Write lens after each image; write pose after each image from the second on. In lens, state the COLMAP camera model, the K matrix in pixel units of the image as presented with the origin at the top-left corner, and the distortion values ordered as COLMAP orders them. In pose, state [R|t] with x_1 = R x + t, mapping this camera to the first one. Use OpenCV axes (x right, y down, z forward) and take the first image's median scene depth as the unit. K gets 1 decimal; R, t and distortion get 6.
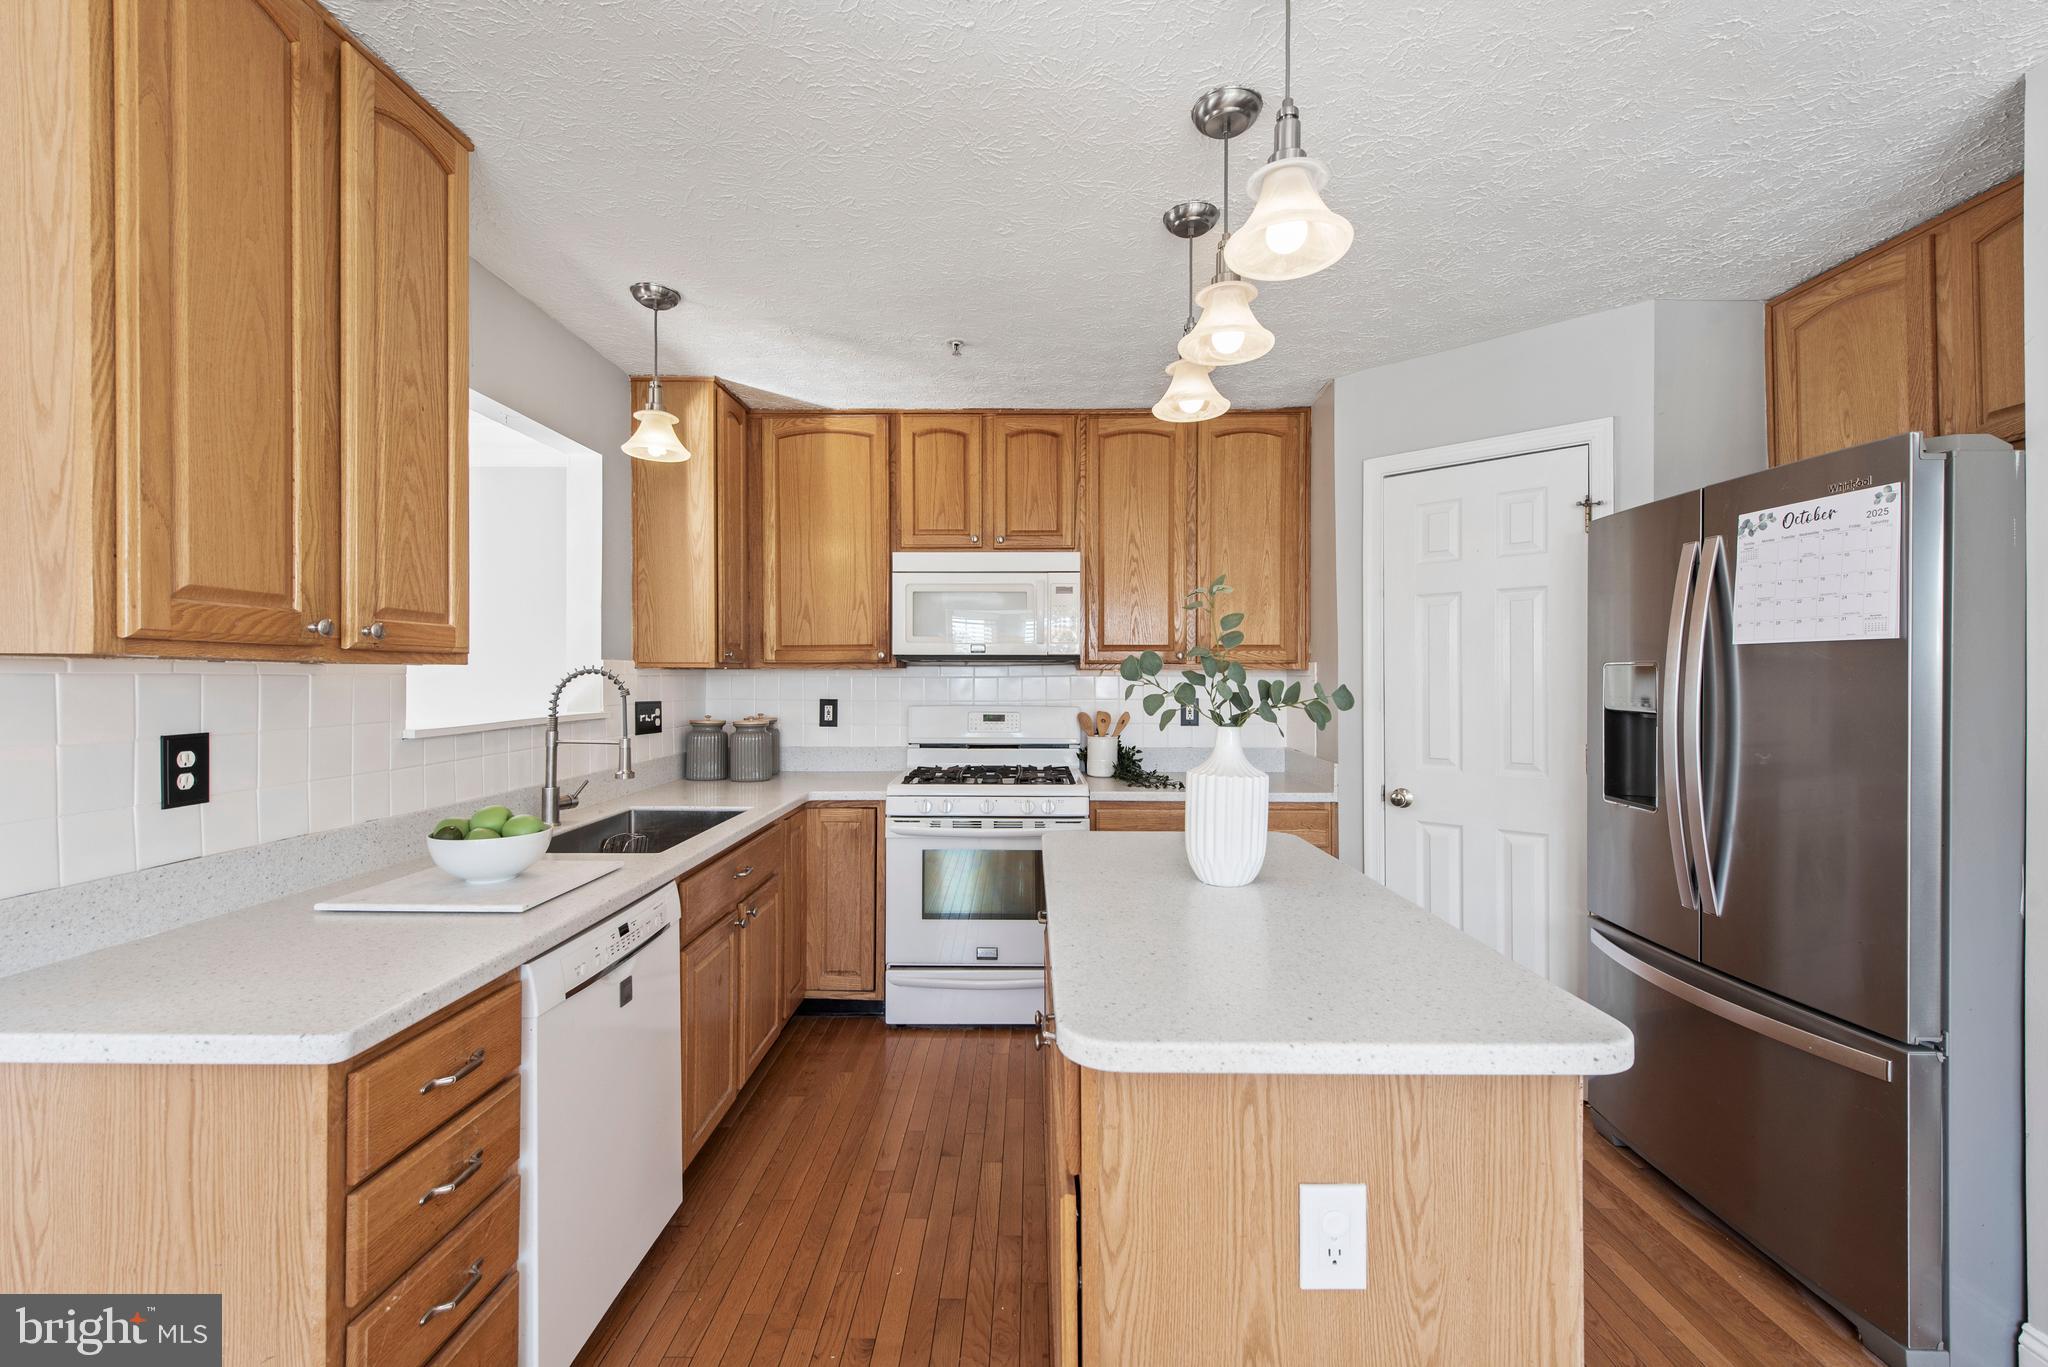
lens RADIAL K [[844.9, 0, 1021.1], [0, 844.9, 686.2], [0, 0, 1]] dist [0.012394, -0.003725]
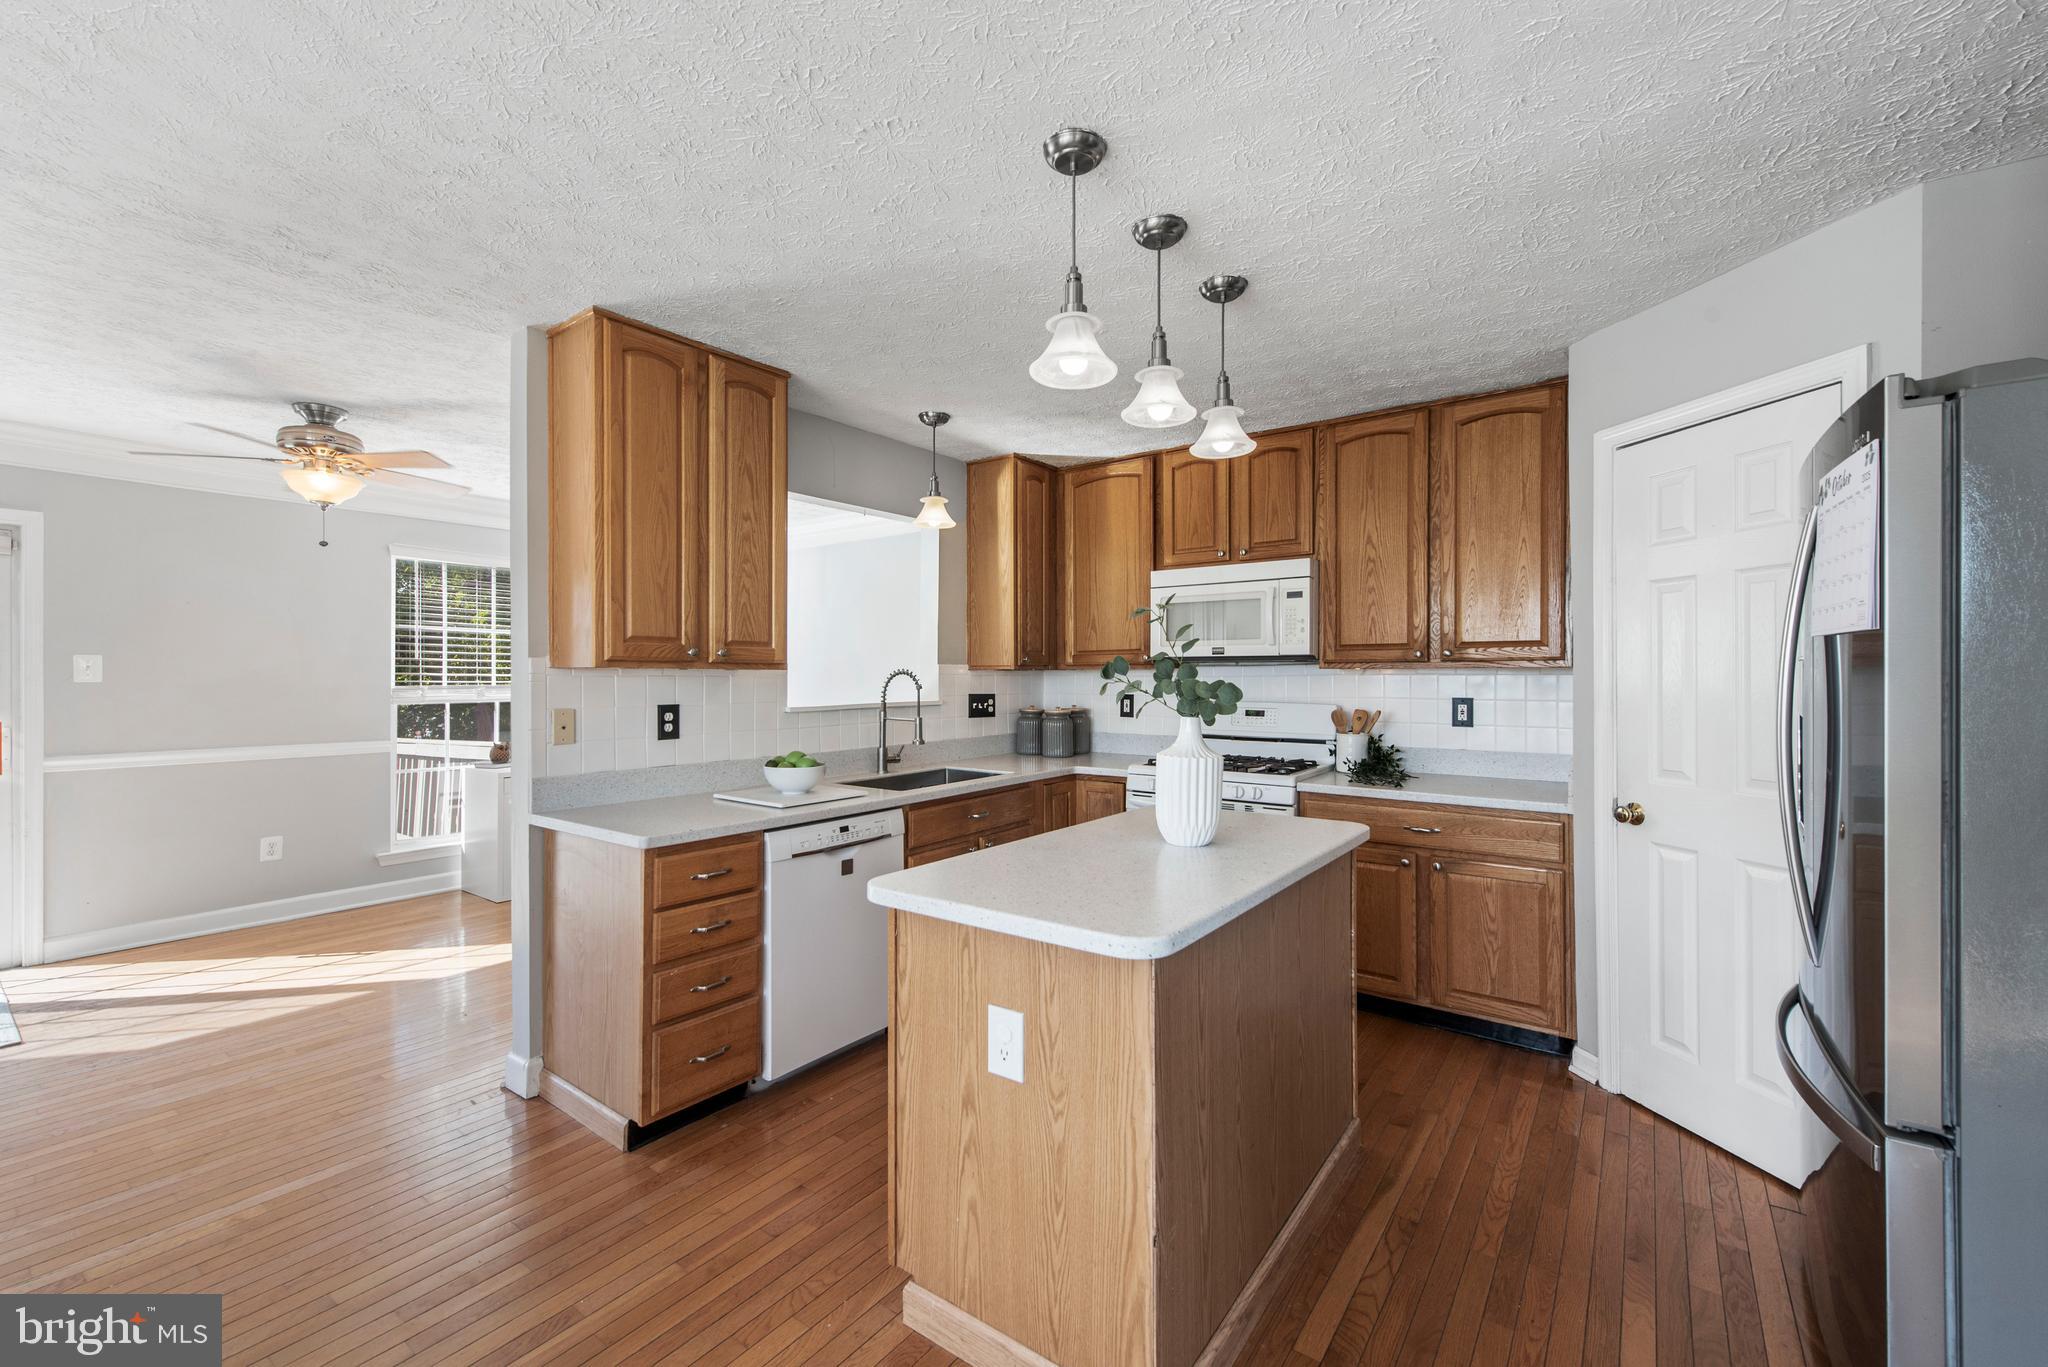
lens RADIAL K [[836.1, 0, 1022.2], [0, 836.1, 682.6], [0, 0, 1]] dist [0.017520, -0.007829]
pose [[0.812686, 0.003743, -0.582690, 0.473281], [-0.005108, 0.999987, -0.000701, 0.000041], [0.582679, 0.003546, 0.812694, -0.078833]]
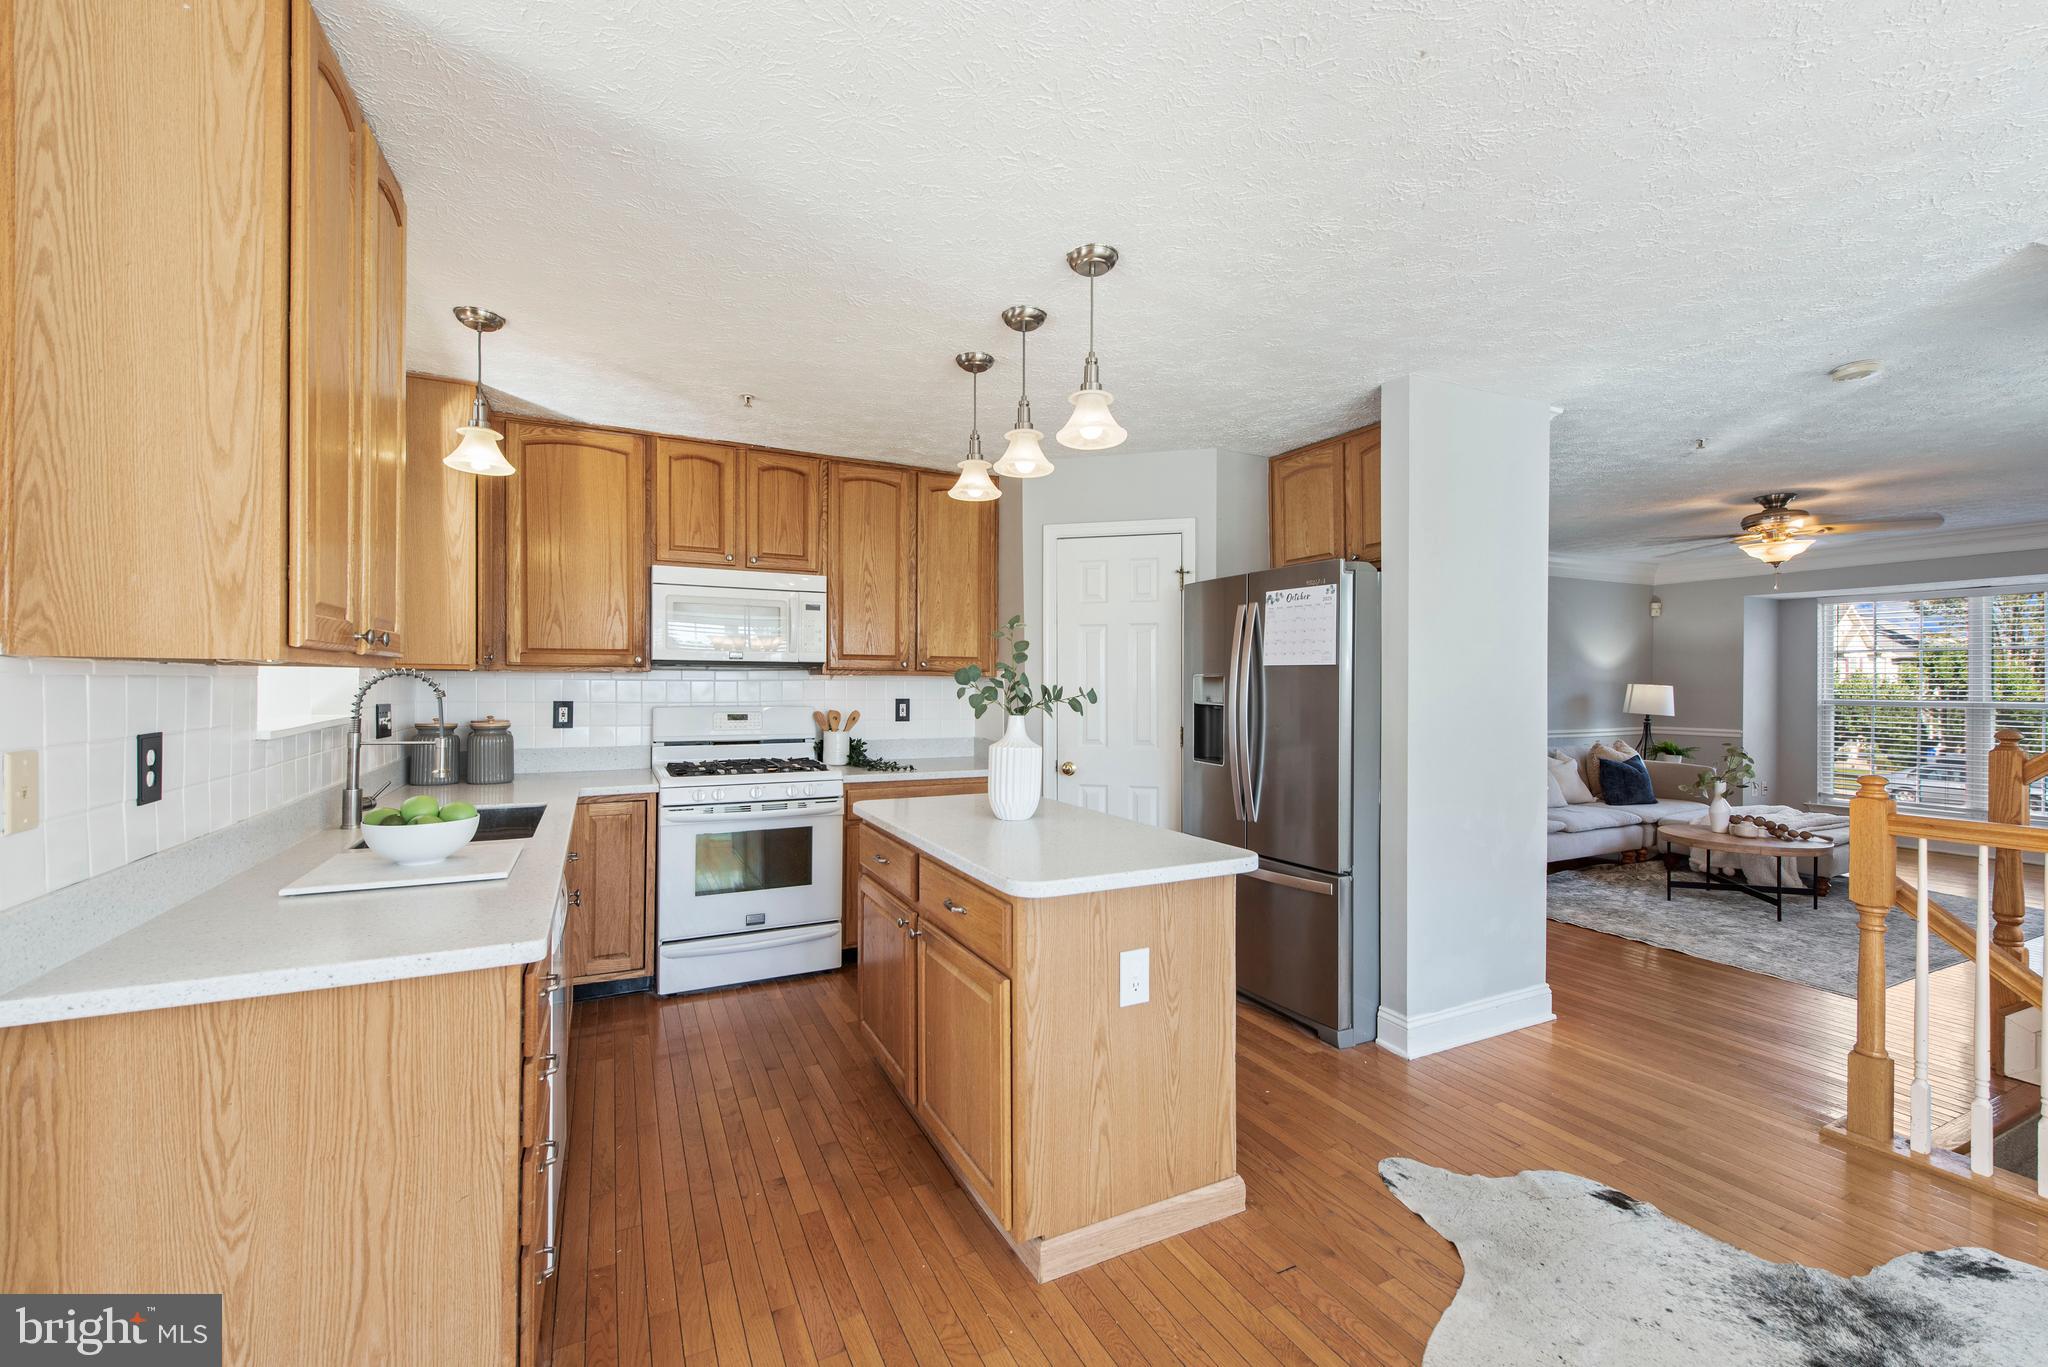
lens RADIAL K [[832.1, 0, 1020.7], [0, 832.1, 689.1], [0, 0, 1]] dist [0.018848, -0.006826]
pose [[0.890606, 0.001812, 0.454773, -0.266823], [-0.001807, 0.999998, -0.000447, 0.000526], [-0.454773, -0.000424, 0.890607, -0.206574]]
